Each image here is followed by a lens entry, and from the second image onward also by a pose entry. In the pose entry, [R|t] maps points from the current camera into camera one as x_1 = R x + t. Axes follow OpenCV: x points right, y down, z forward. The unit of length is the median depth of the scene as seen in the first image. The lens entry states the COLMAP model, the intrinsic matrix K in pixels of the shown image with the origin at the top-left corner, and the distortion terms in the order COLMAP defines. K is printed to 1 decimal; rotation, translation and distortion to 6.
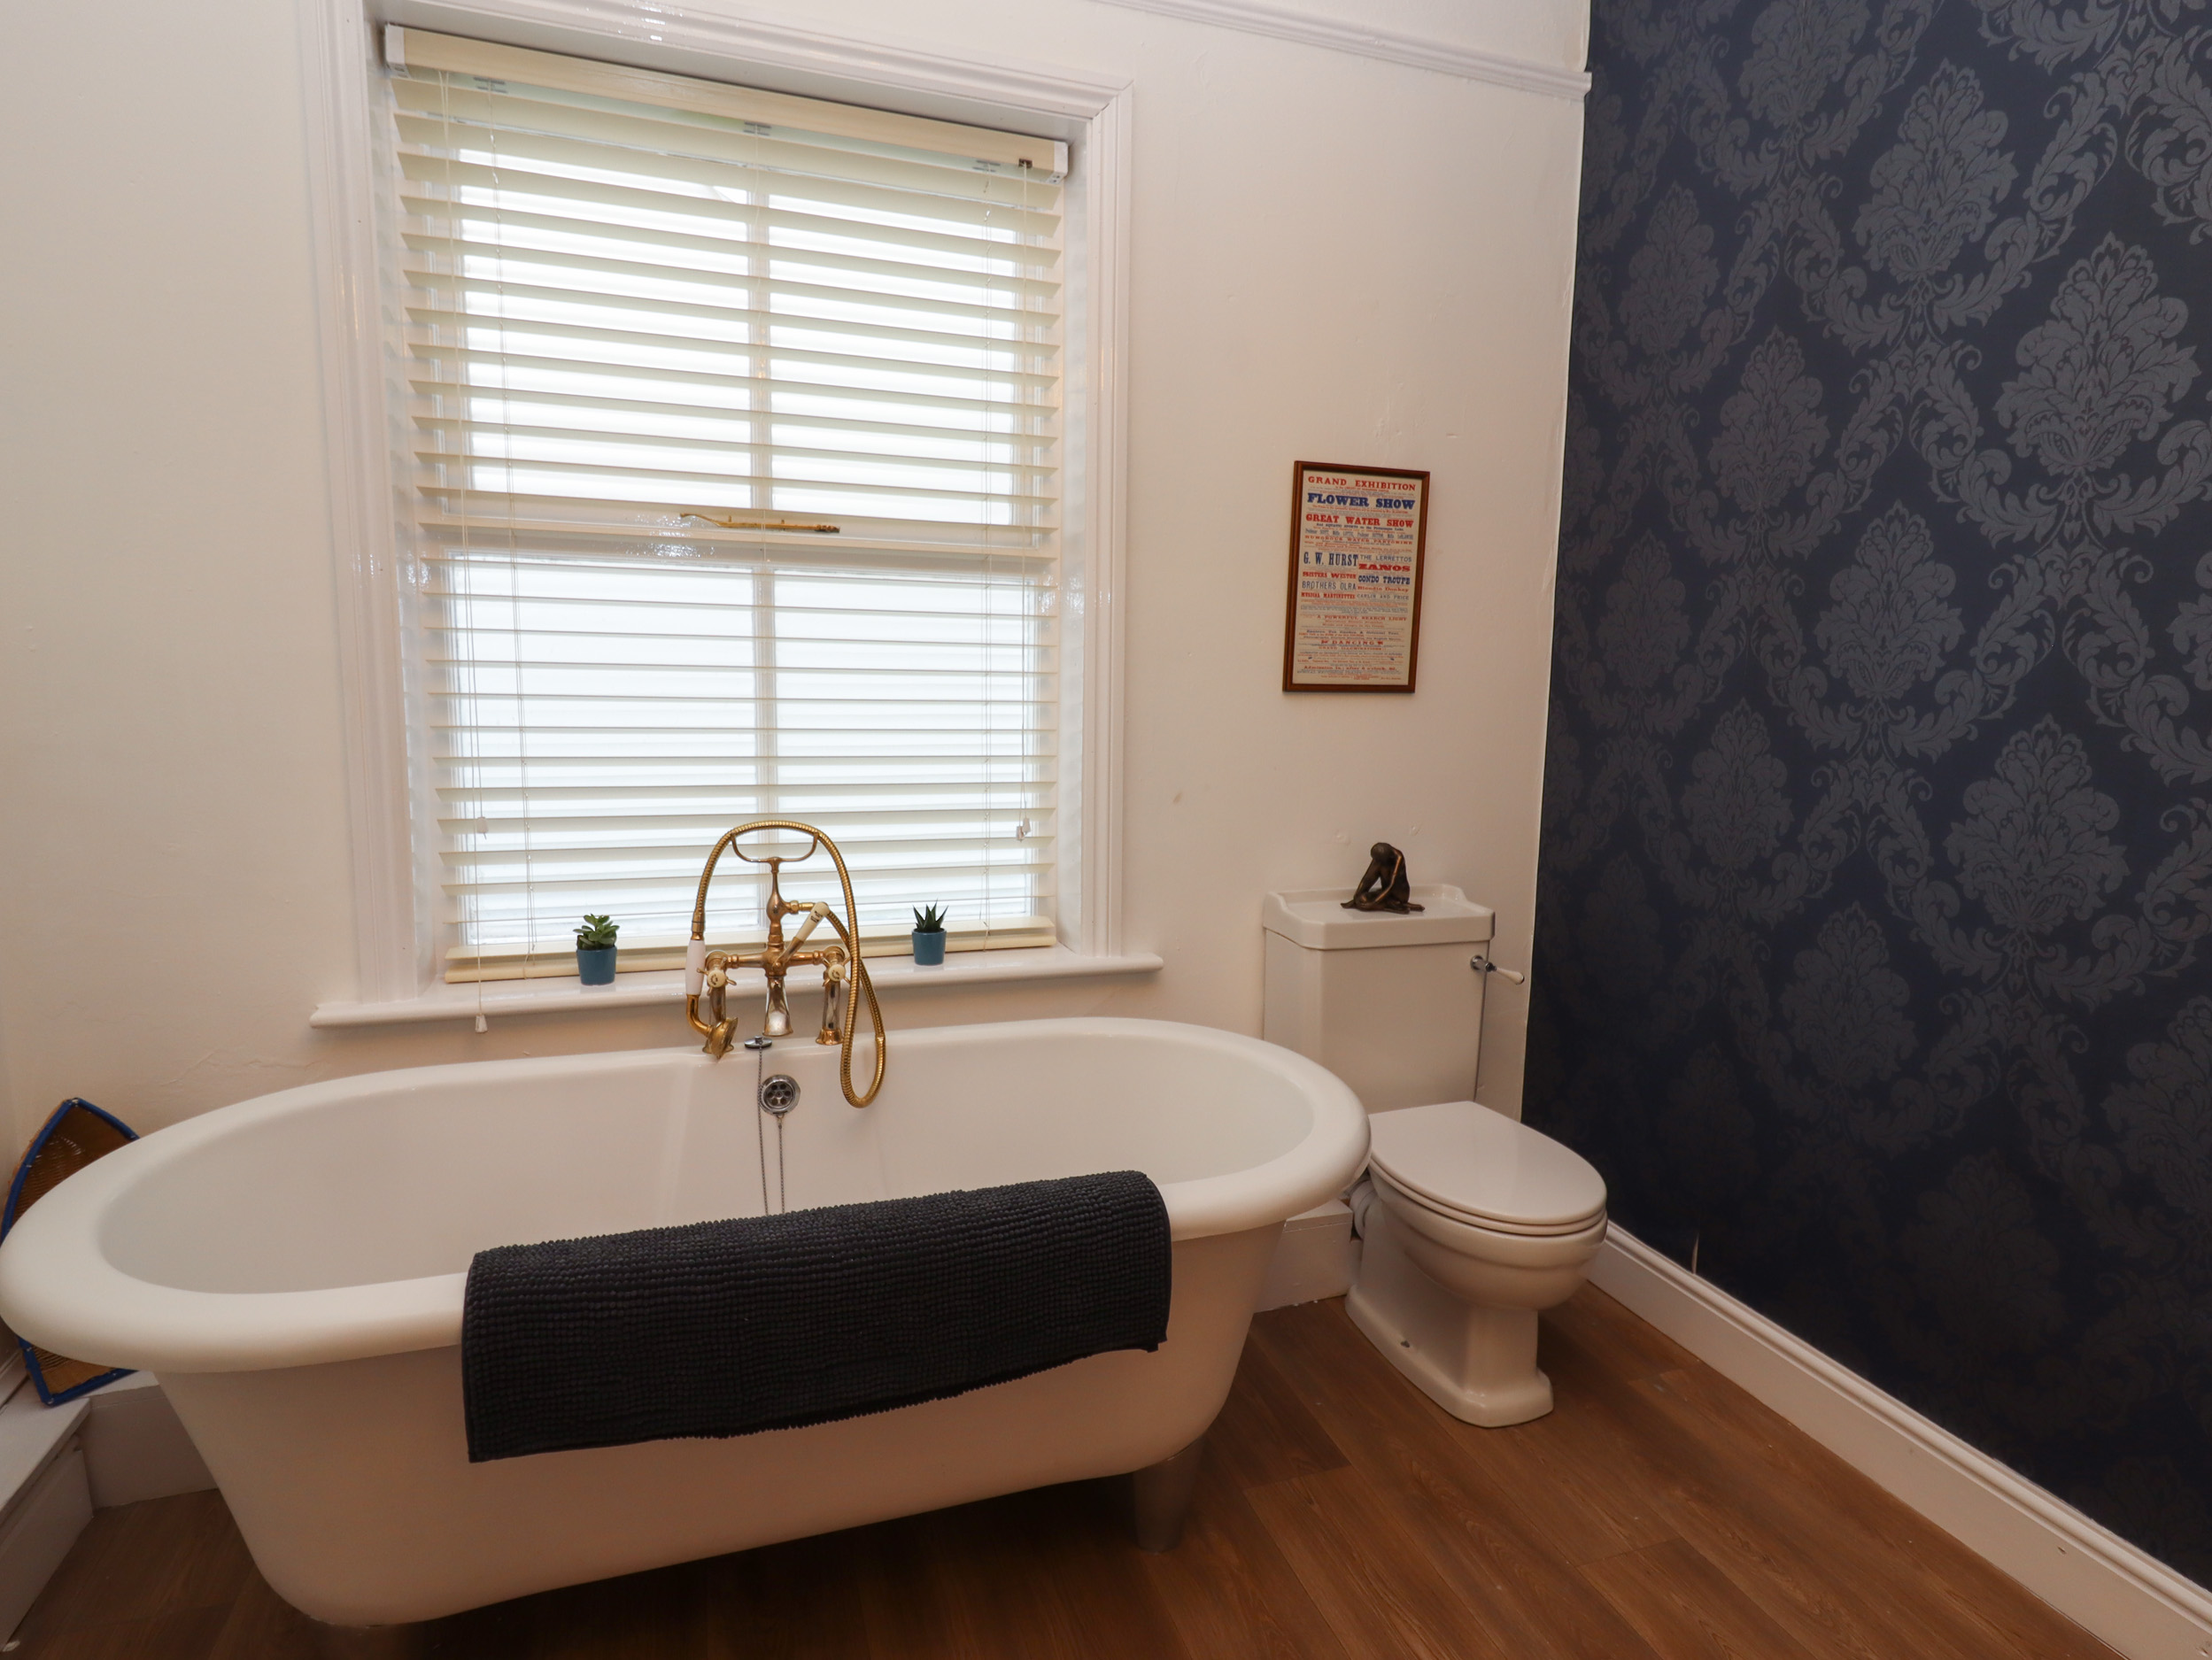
lens RADIAL K [[1214.4, 0, 1105.4], [0, 1214.4, 820.3], [0, 0, 1]] dist [-0.000964, -0.000130]
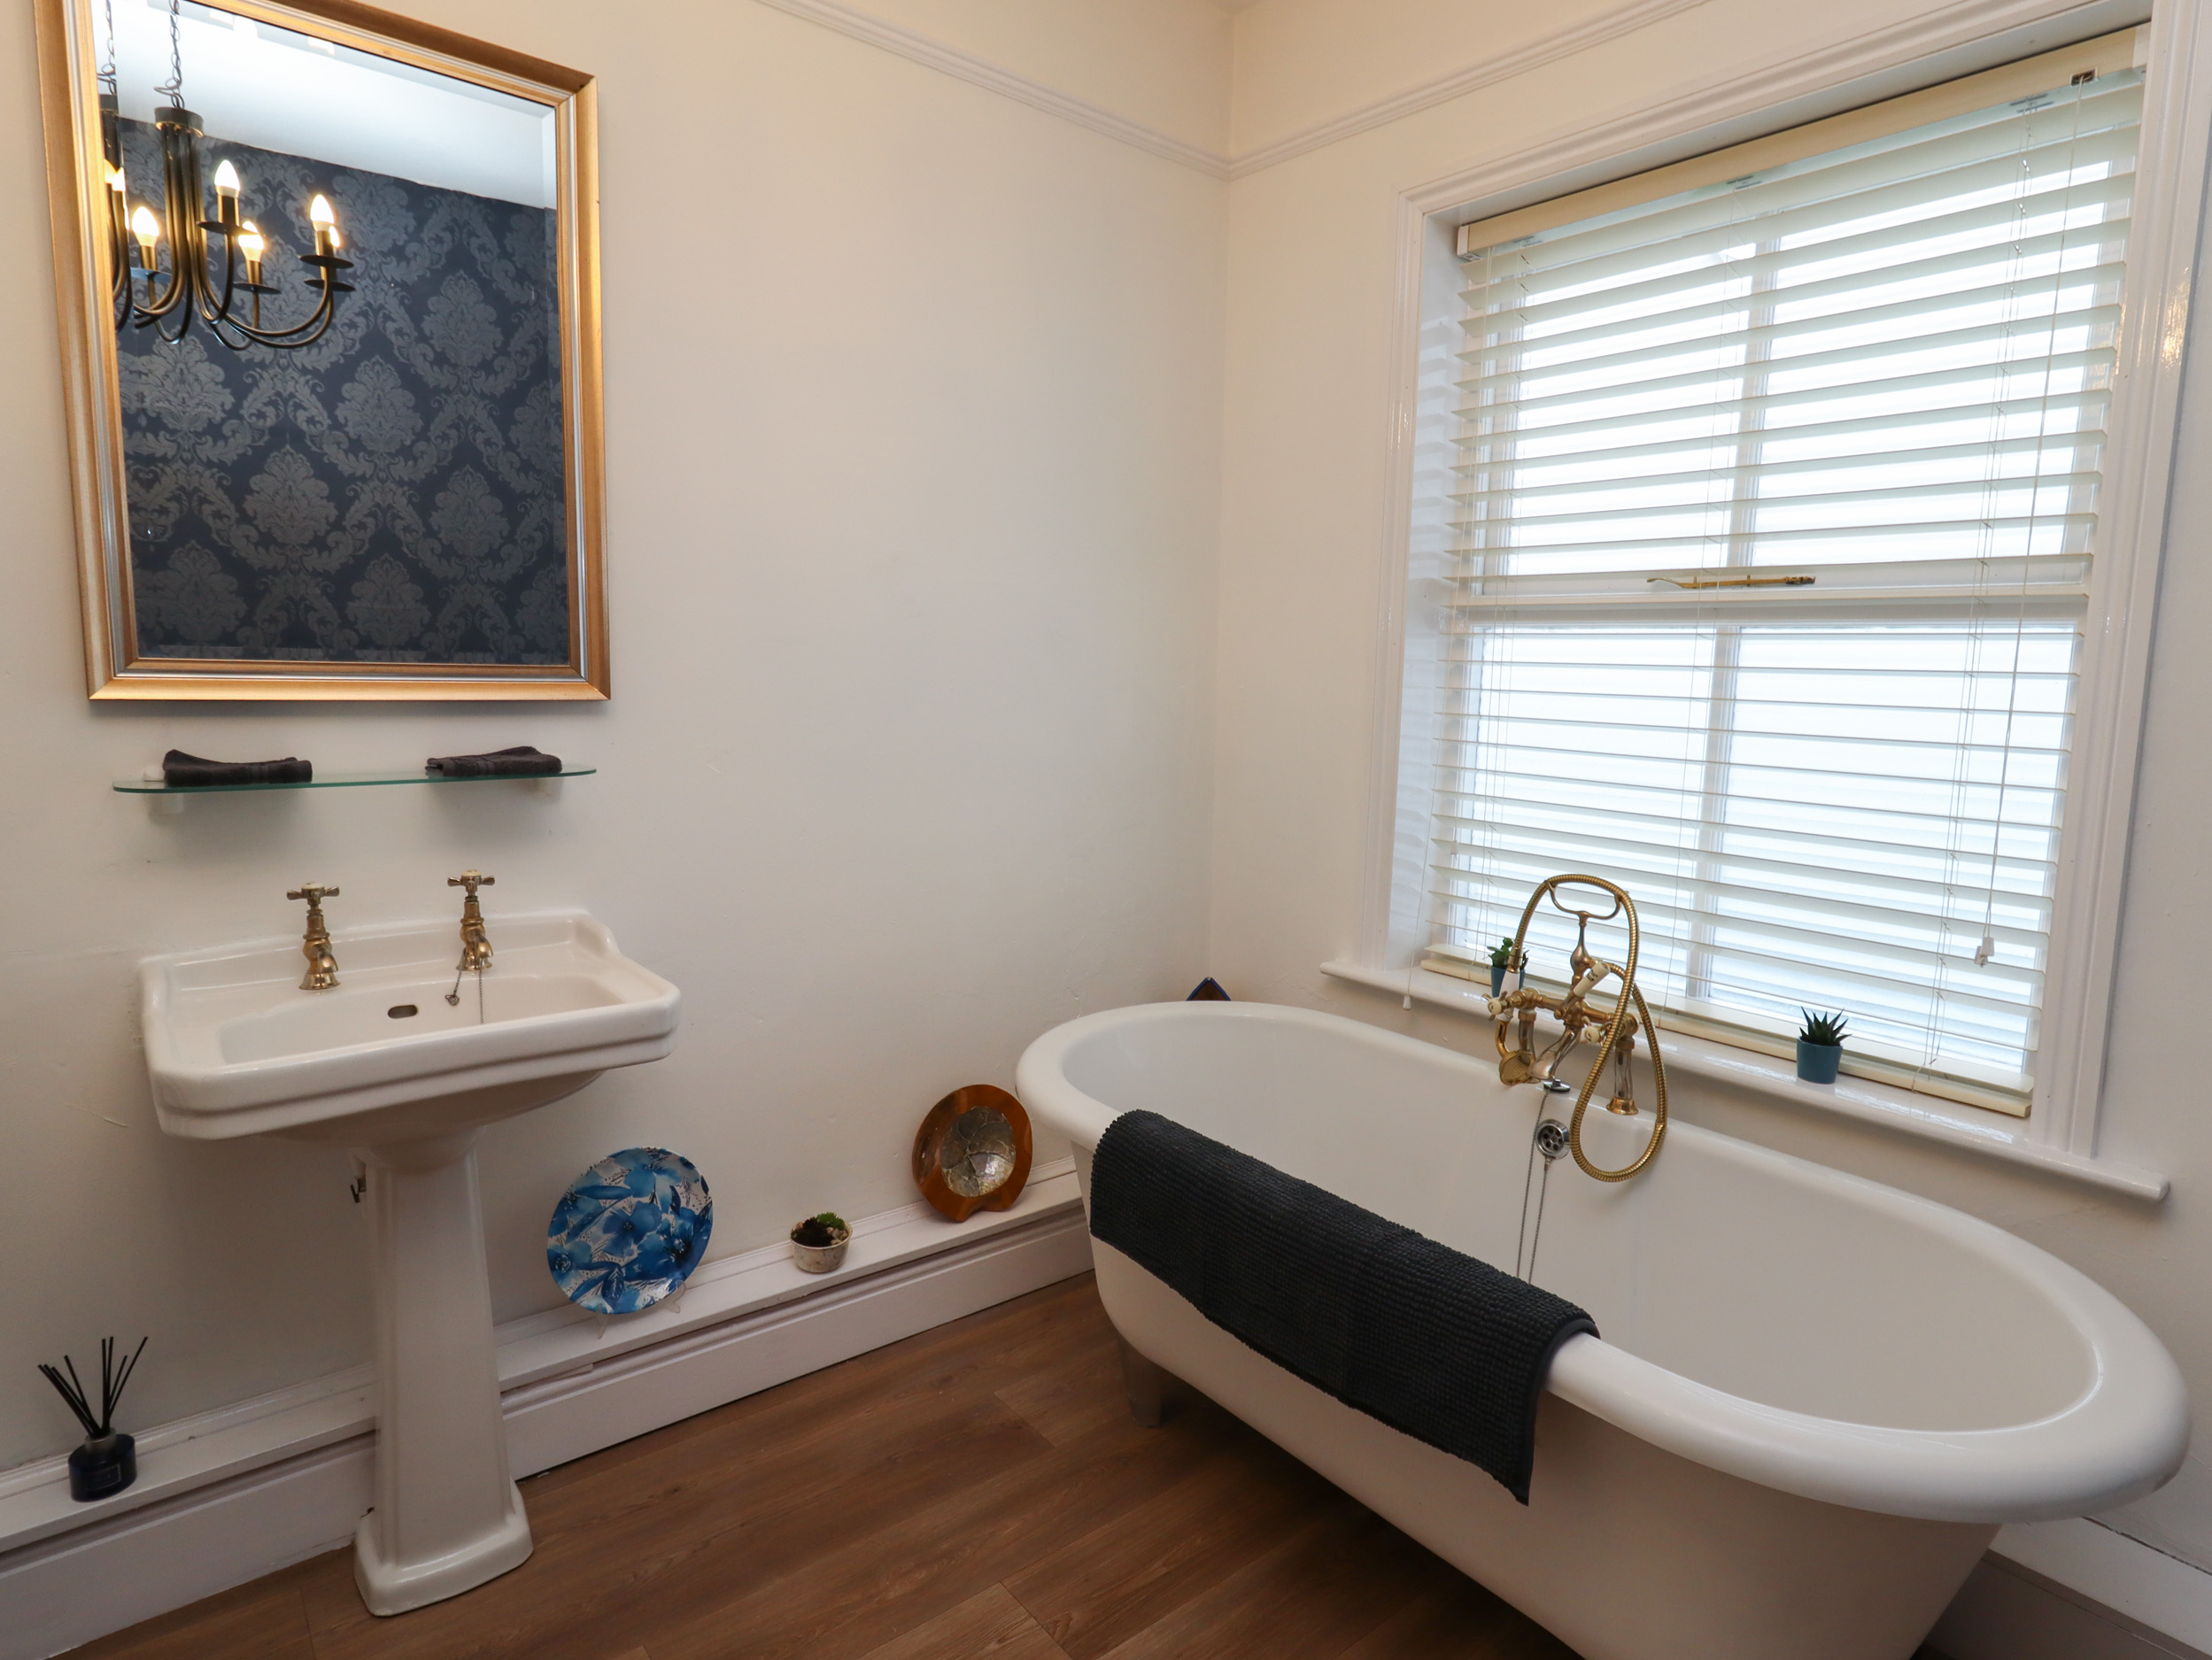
lens RADIAL K [[1135.3, 0, 1106.0], [0, 1135.3, 830.0], [0, 0, 1]] dist [-0.005137, -0.000049]
pose [[0.378740, 0.114528, -0.918389, 0.387771], [-0.152966, 0.986413, 0.059928, -0.027521], [0.912774, 0.117785, 0.391113, 0.220181]]
